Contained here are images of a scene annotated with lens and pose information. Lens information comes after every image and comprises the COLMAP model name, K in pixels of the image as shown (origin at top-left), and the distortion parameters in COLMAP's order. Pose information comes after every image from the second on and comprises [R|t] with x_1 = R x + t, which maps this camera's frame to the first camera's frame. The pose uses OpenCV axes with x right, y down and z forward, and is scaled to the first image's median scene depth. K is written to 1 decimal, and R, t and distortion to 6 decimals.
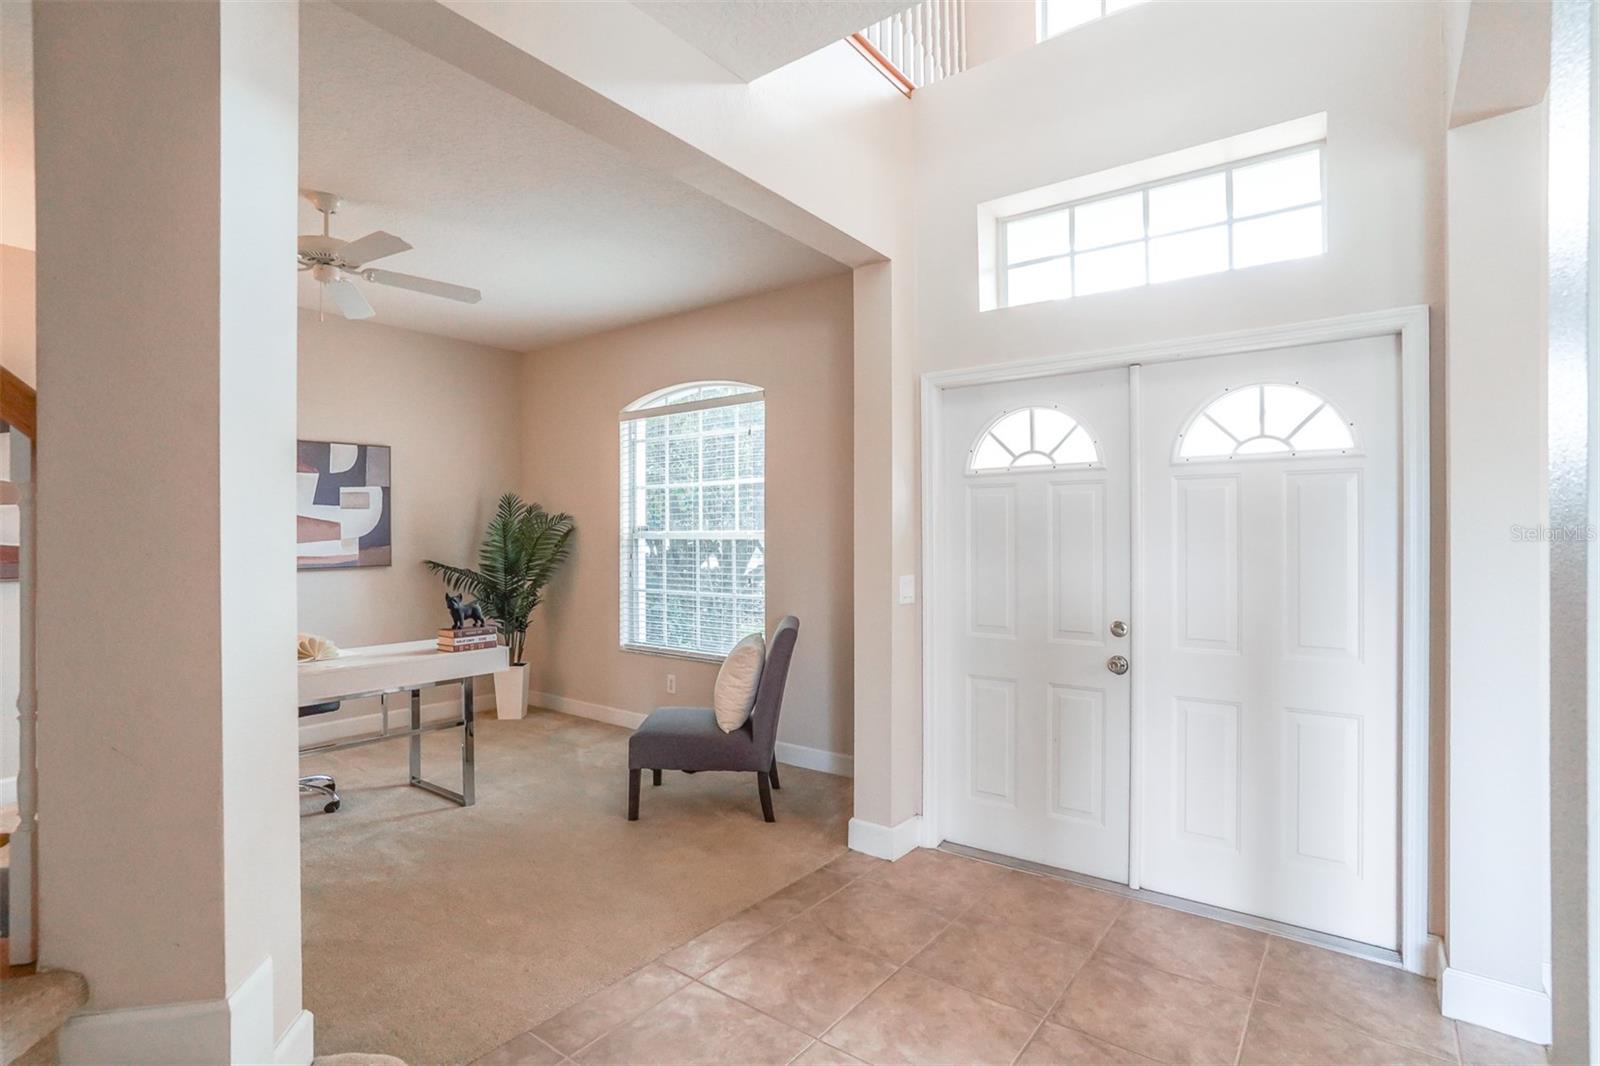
lens RADIAL K [[754.6, 0, 800.0], [0, 754.6, 533.0], [0, 0, 1]] dist [-0.055047, 0.000055]
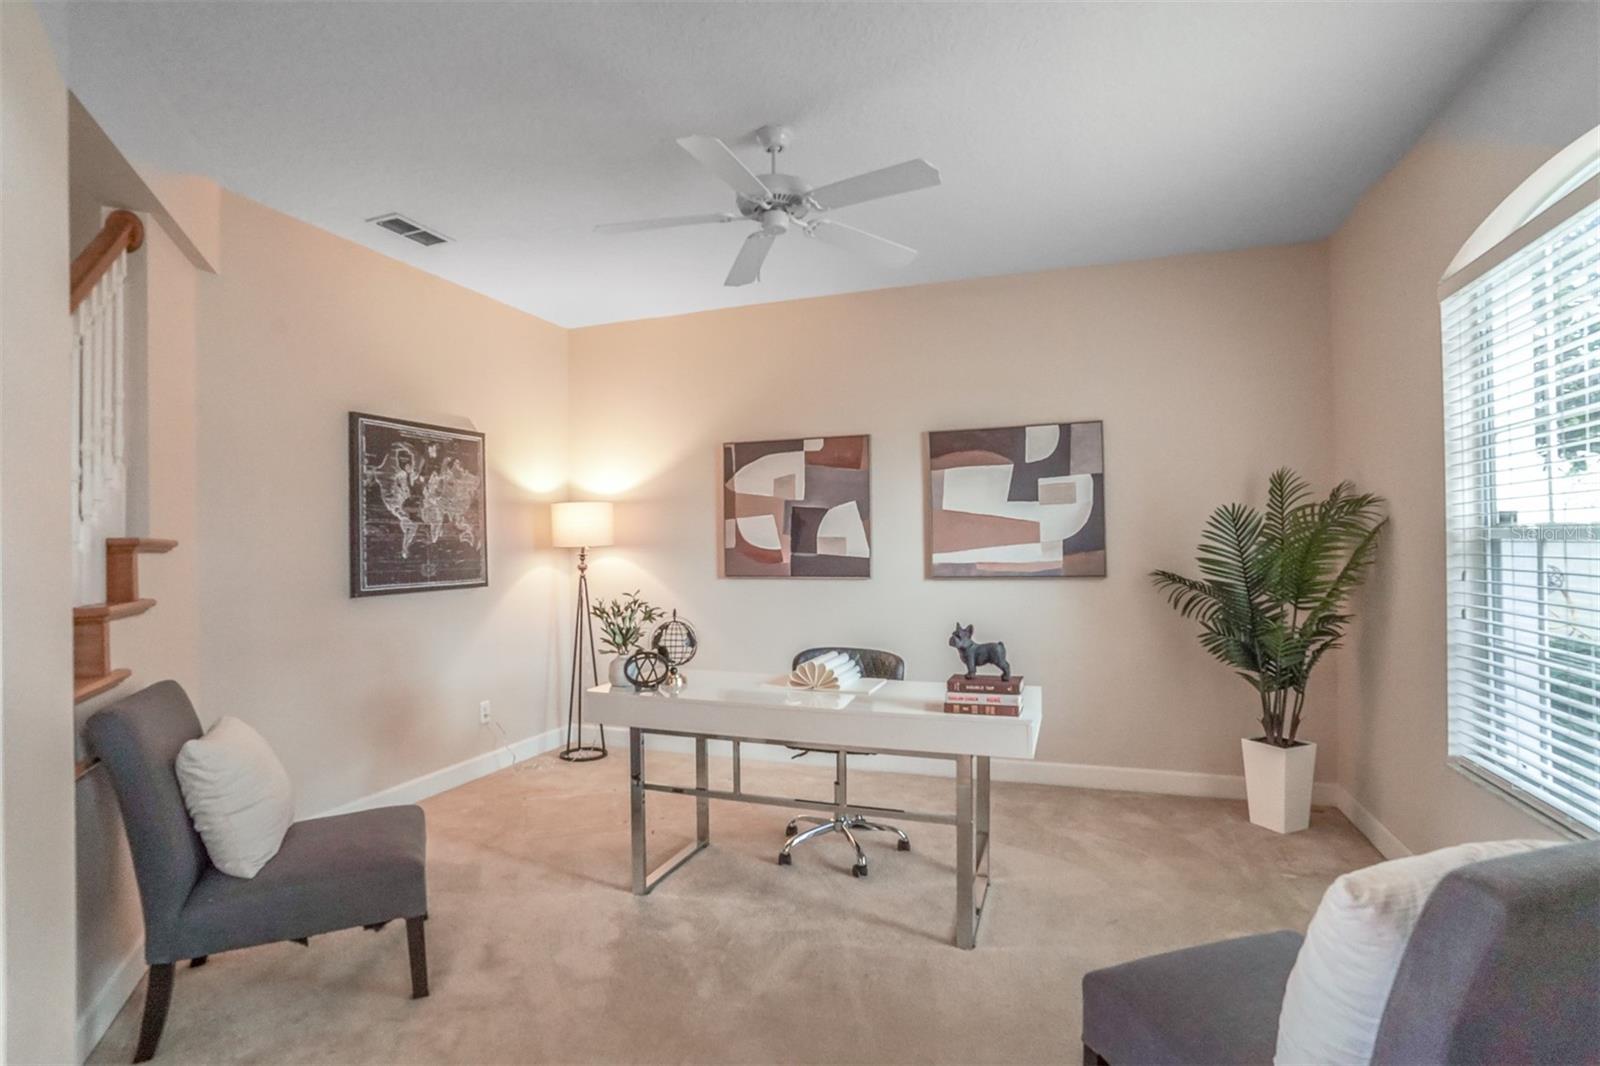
lens RADIAL K [[790.2, 0, 787.4], [0, 790.2, 536.3], [0, 0, 1]] dist [-0.063008, 0.030232]
pose [[0.307045, -0.007233, -0.951668, 0.120201], [0.013256, 0.999907, -0.003322, 0.001237], [0.951603, -0.011595, 0.307112, 0.462085]]
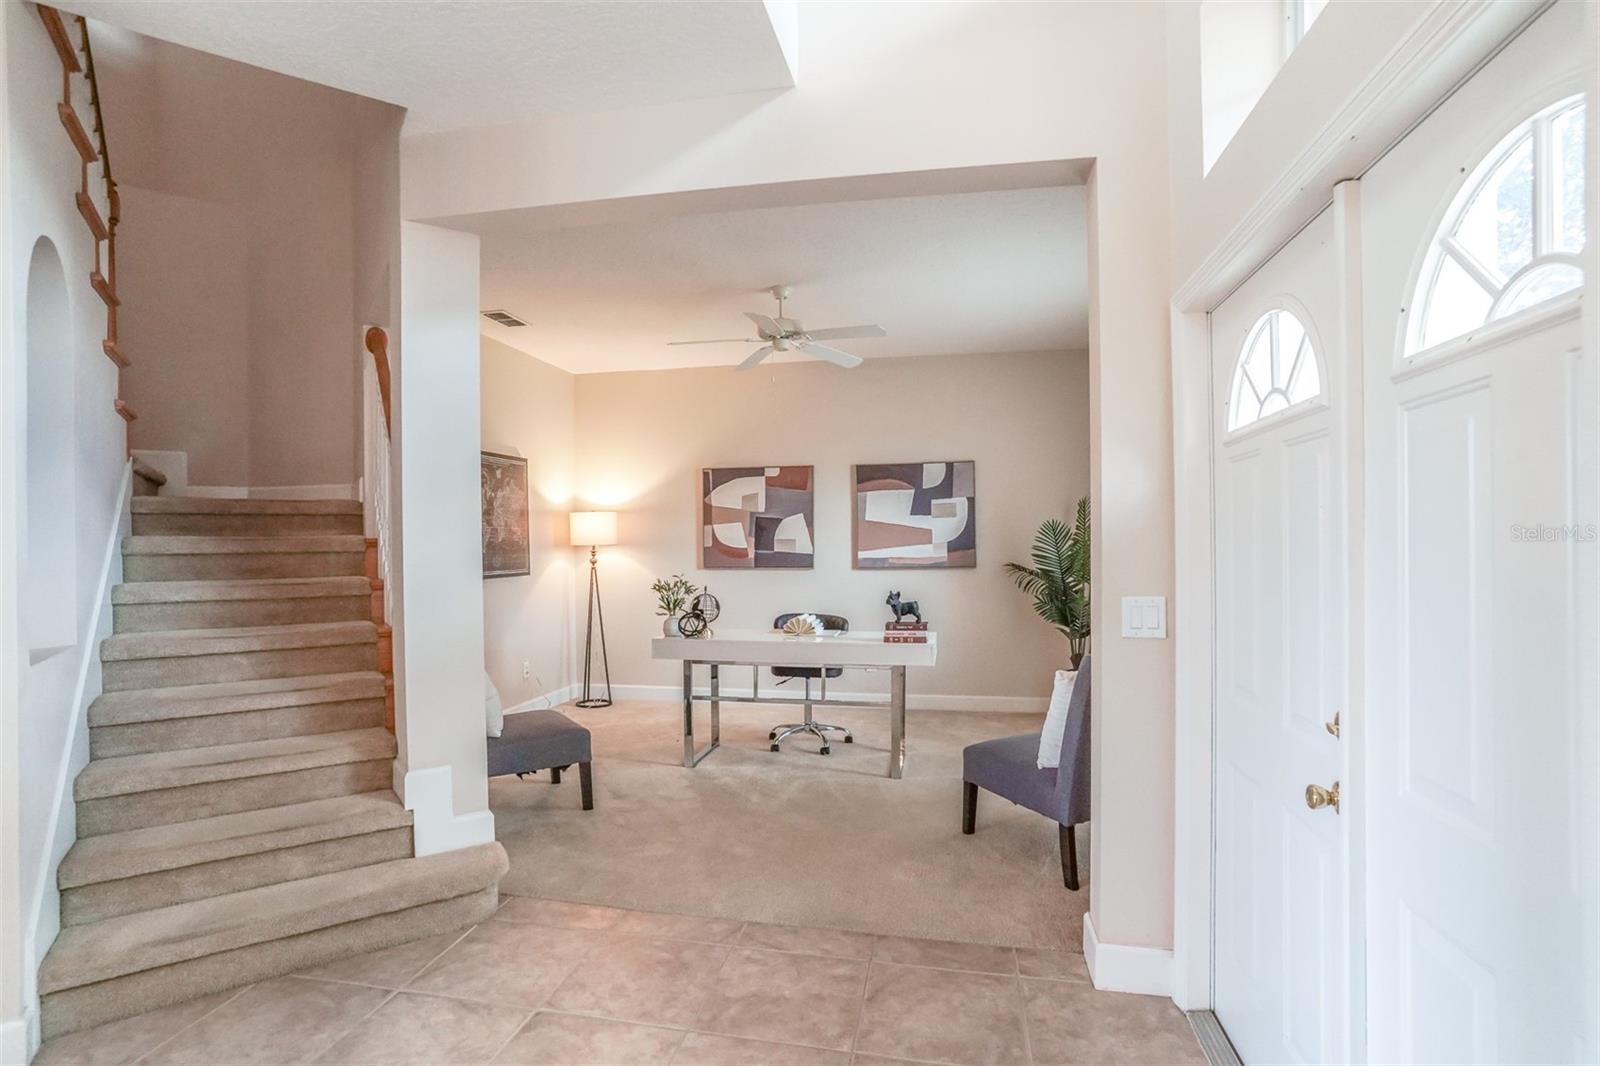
lens RADIAL K [[768.6, 0, 797.3], [0, 768.6, 544.4], [0, 0, 1]] dist [-0.056750, 0.000197]
pose [[0.450572, 0.003179, -0.892735, 0.381534], [0.007609, 0.999944, 0.007402, -0.000794], [0.892708, -0.010128, 0.450522, 0.246165]]
